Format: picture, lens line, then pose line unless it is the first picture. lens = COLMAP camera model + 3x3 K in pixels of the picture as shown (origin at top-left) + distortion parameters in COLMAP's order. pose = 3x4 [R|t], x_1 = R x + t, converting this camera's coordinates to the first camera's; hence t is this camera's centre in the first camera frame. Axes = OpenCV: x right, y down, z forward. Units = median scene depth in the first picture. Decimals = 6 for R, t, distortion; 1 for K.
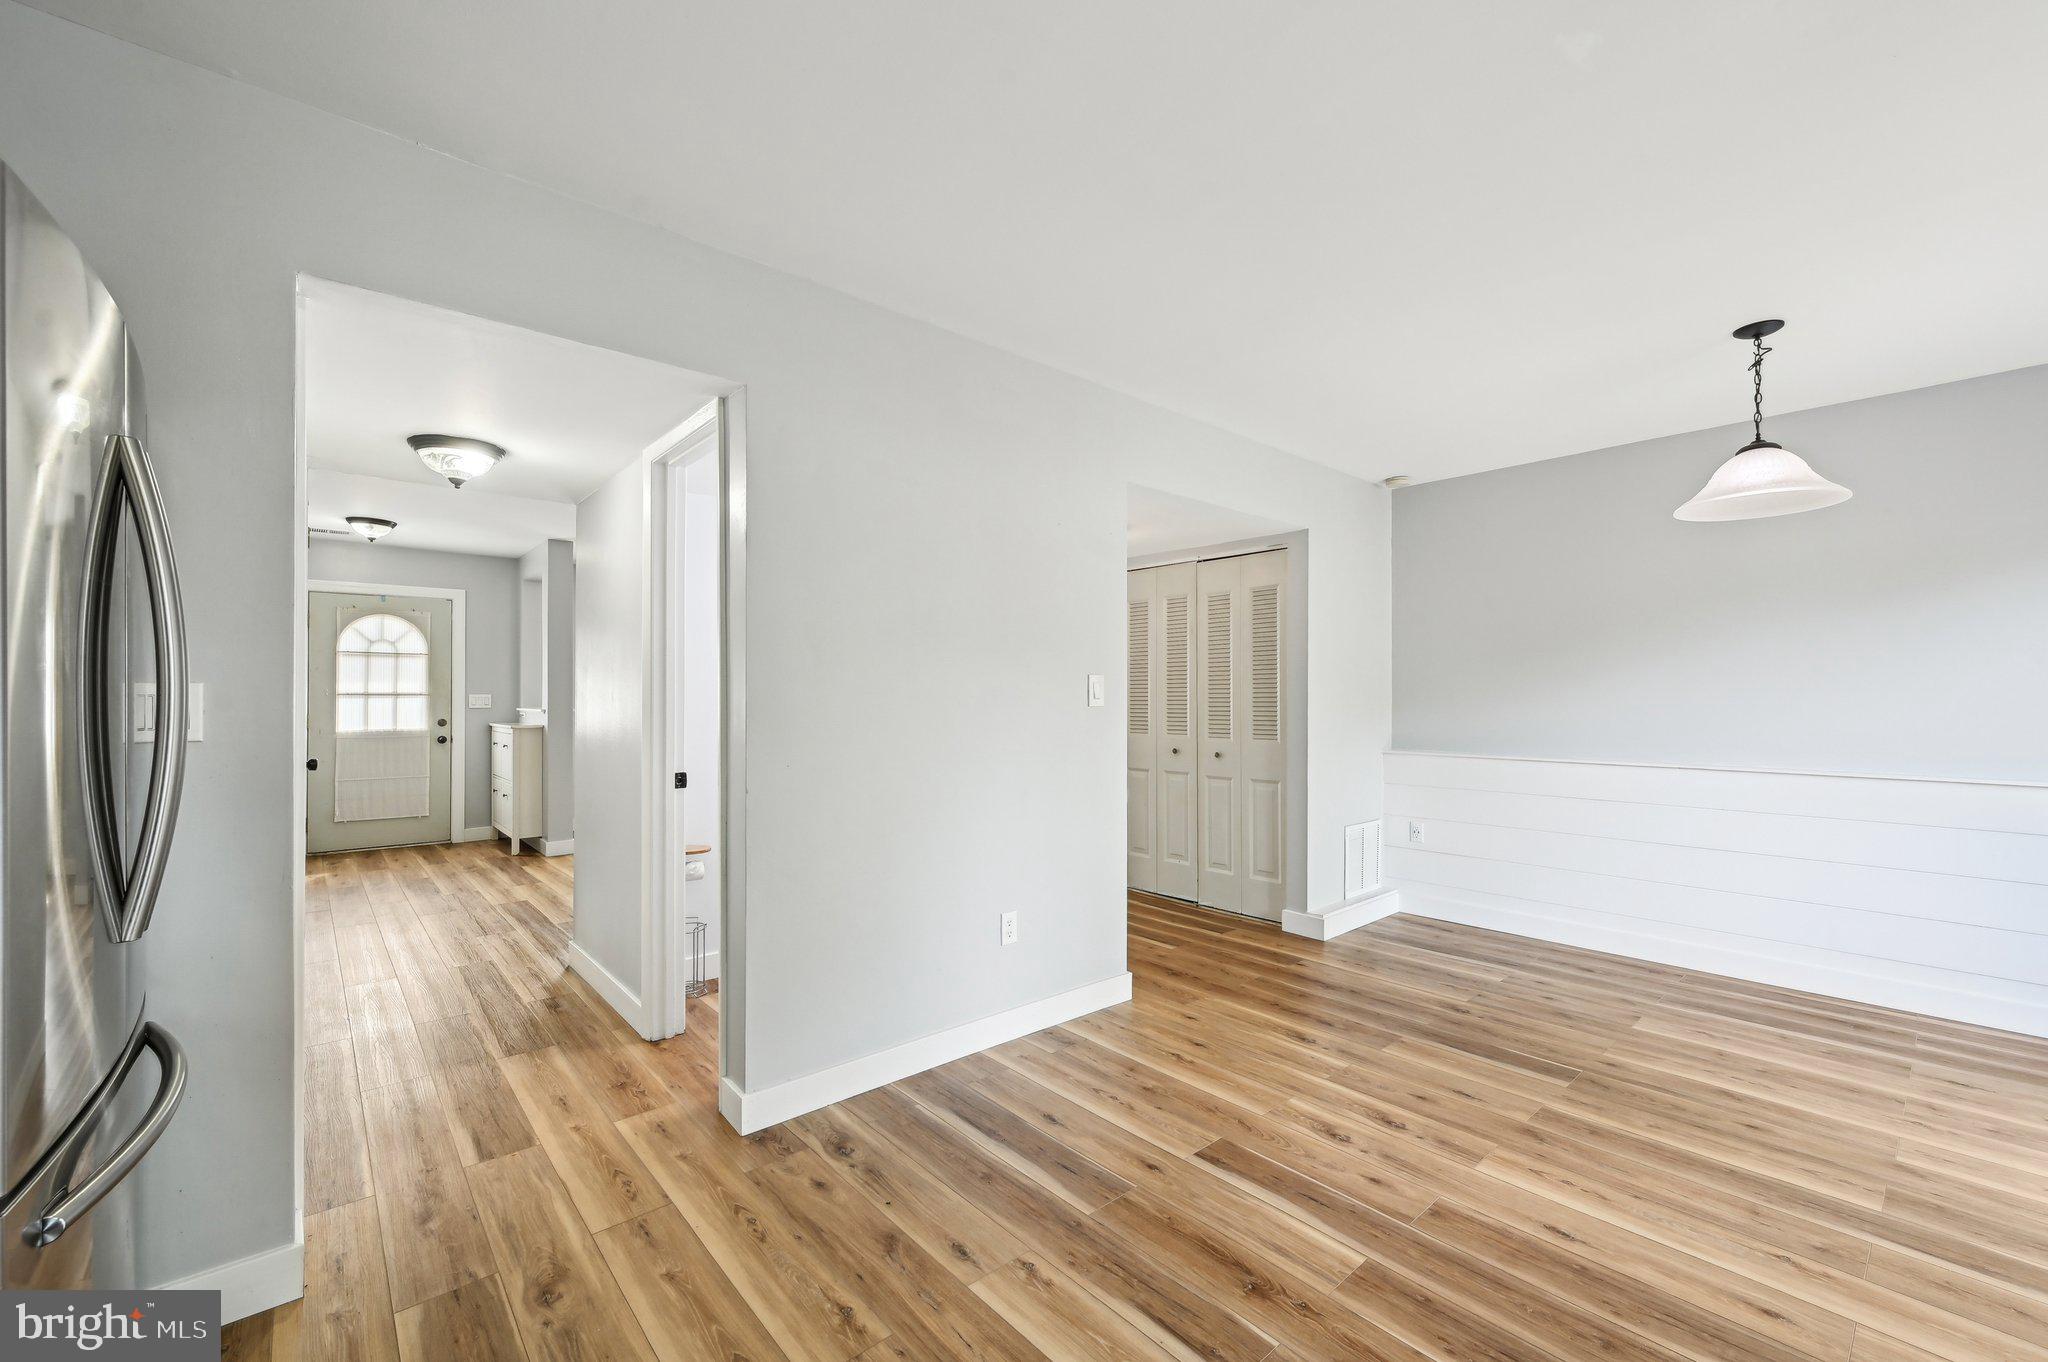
lens RADIAL K [[819.0, 0, 1048.7], [0, 819.0, 701.4], [0, 0, 1]] dist [0.000400, -0.000044]
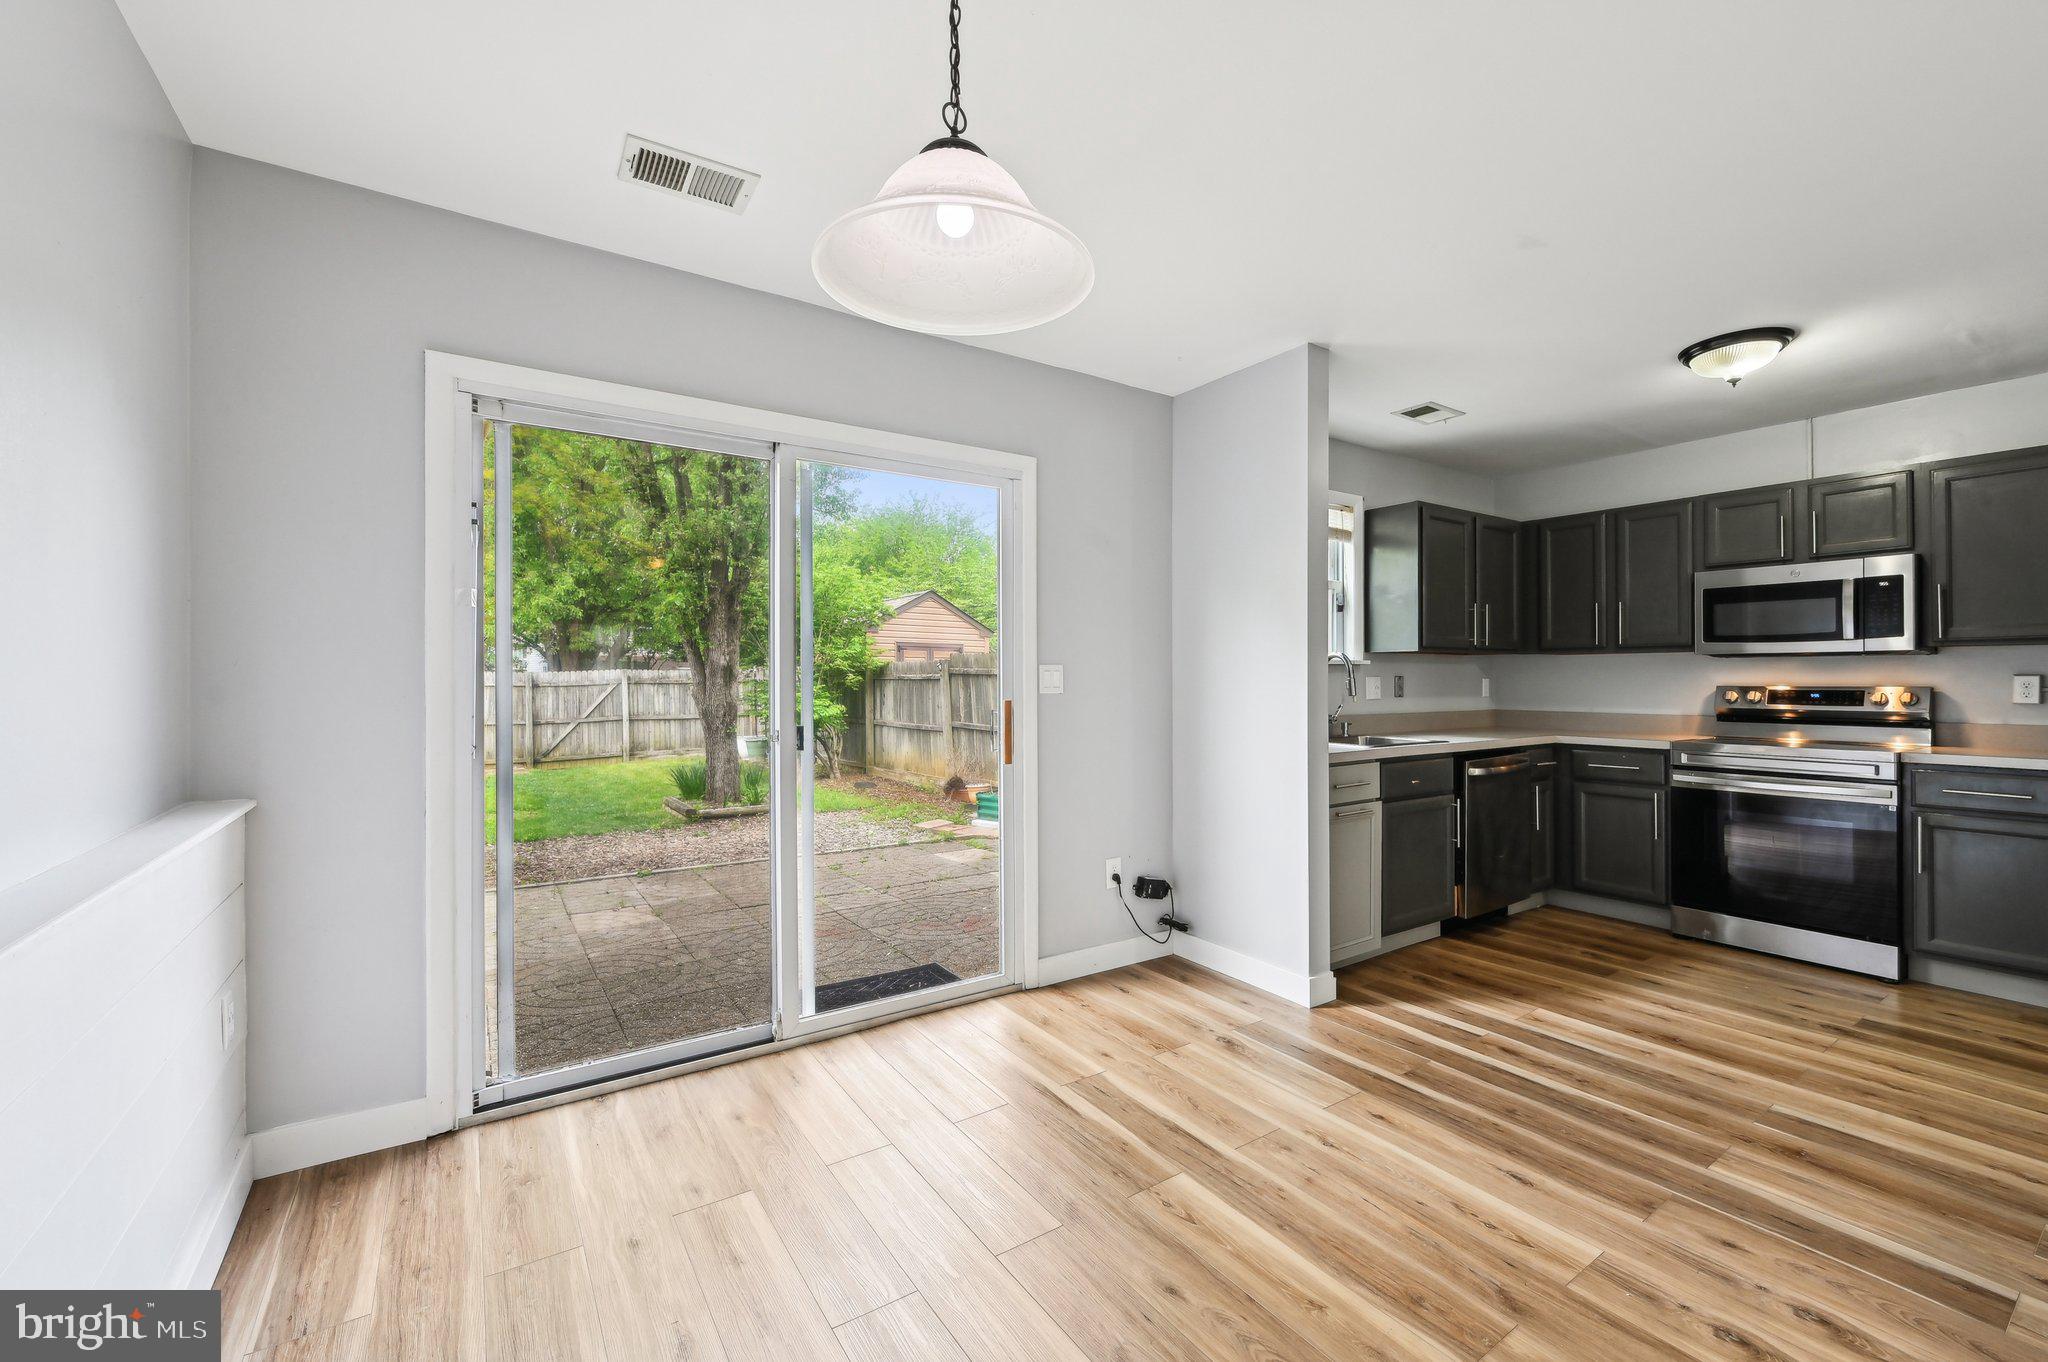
lens RADIAL K [[842.1, 0, 1045.8], [0, 842.1, 666.5], [0, 0, 1]] dist [-0.002189, -0.000336]
pose [[-0.992425, -0.000277, 0.122855, 0.894424], [-0.001538, 0.999947, -0.010174, -0.001872], [-0.122846, -0.010286, -0.992372, 1.758871]]
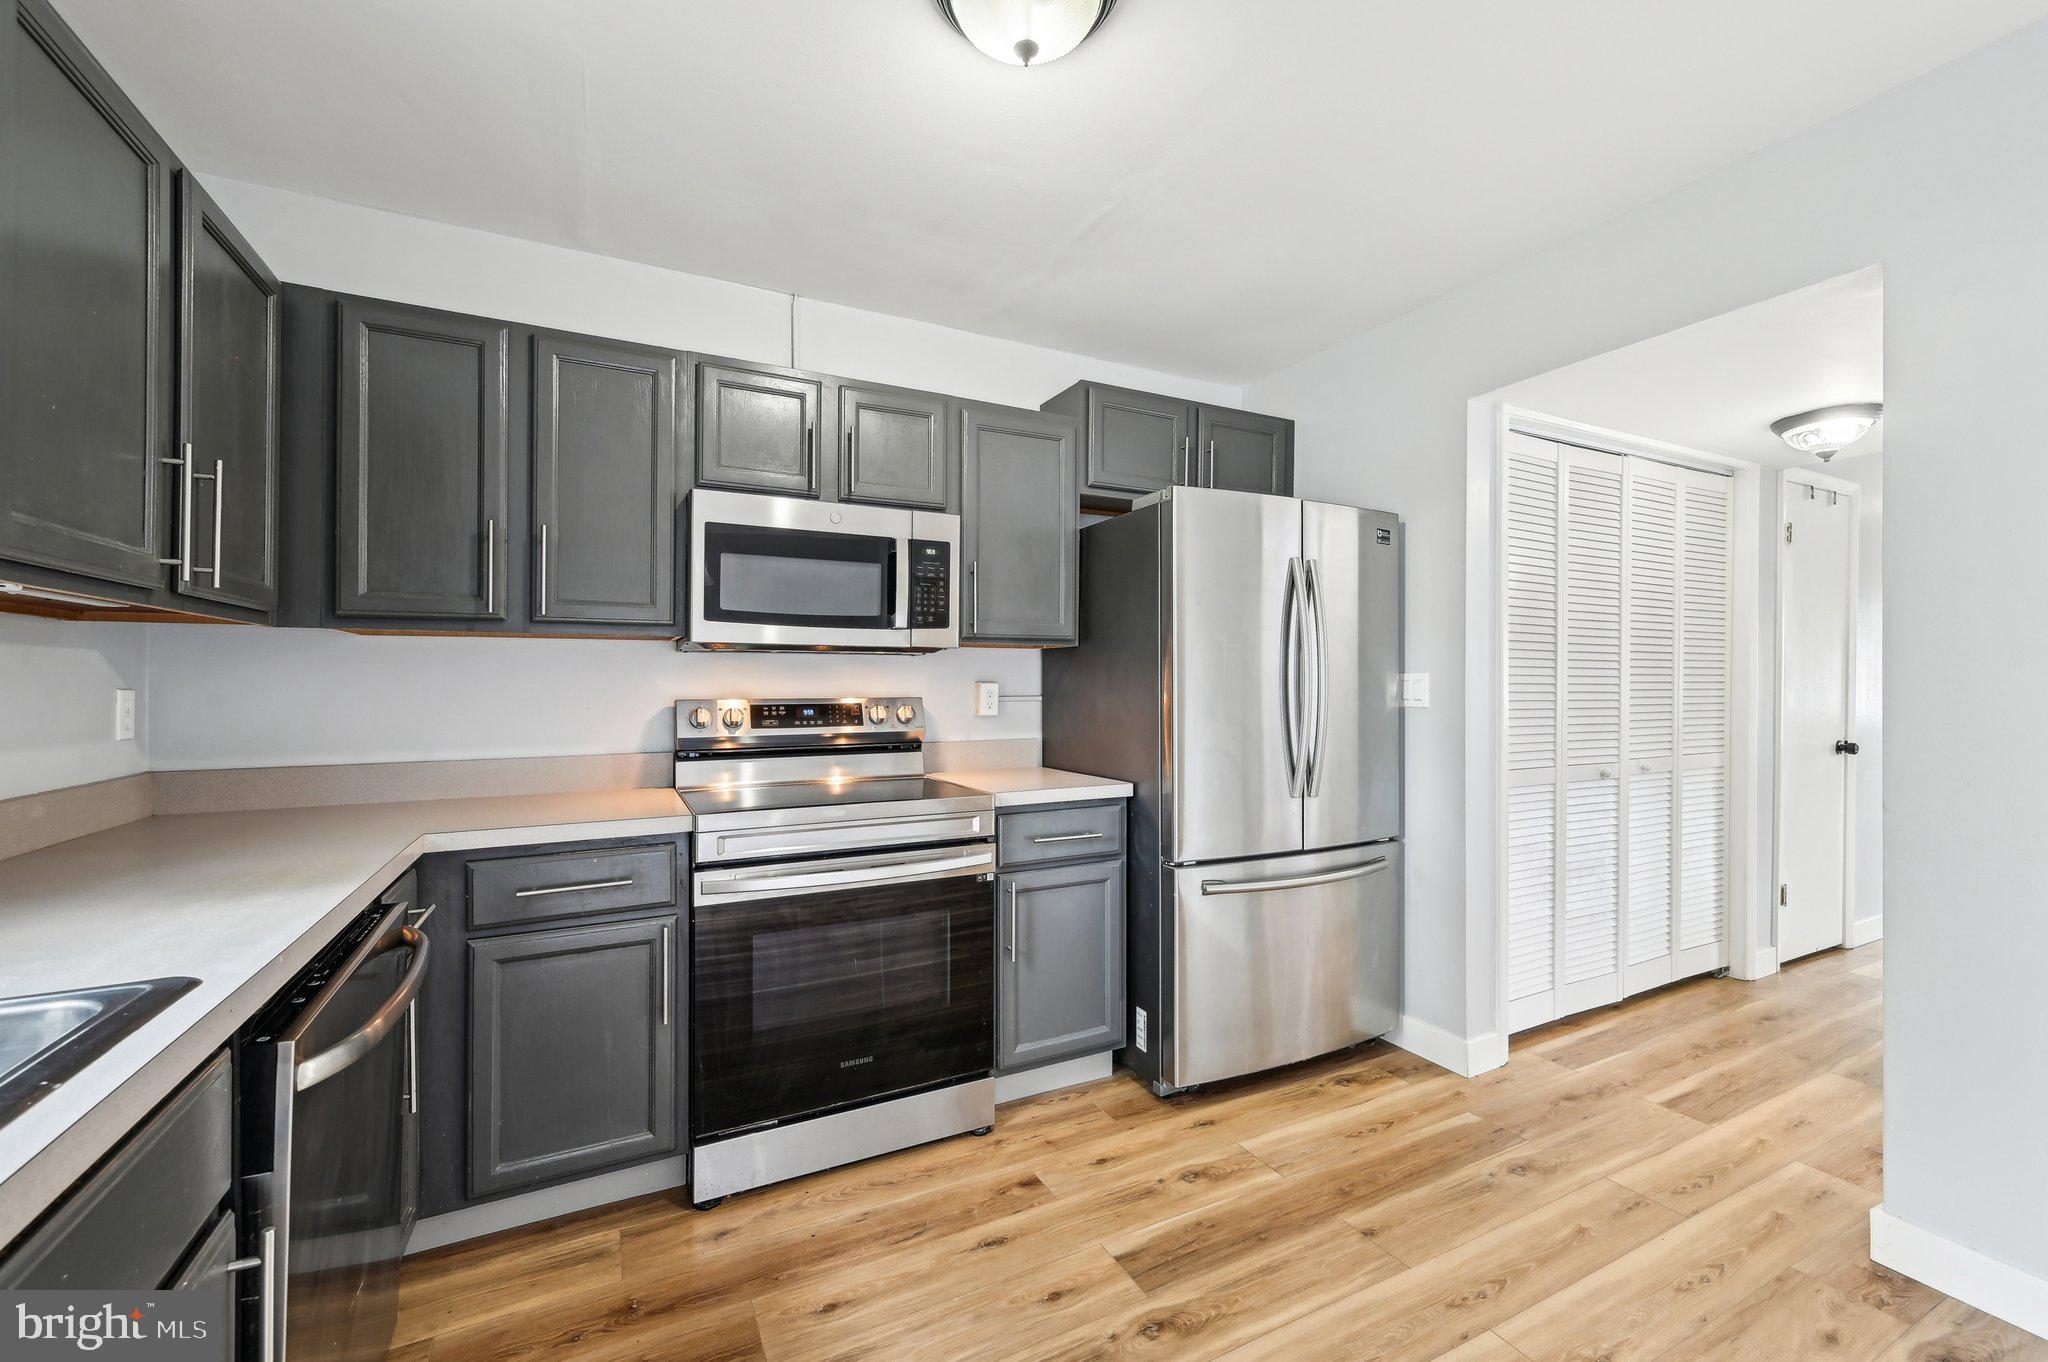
lens RADIAL K [[825.9, 0, 1026.5], [0, 825.9, 687.5], [0, 0, 1]] dist [-0.001134, -0.000191]
pose [[-0.257698, 0.001885, -0.966224, 0.553690], [-0.000639, 0.999998, 0.002121, 0.000853], [0.966225, 0.001164, -0.257696, 0.432106]]
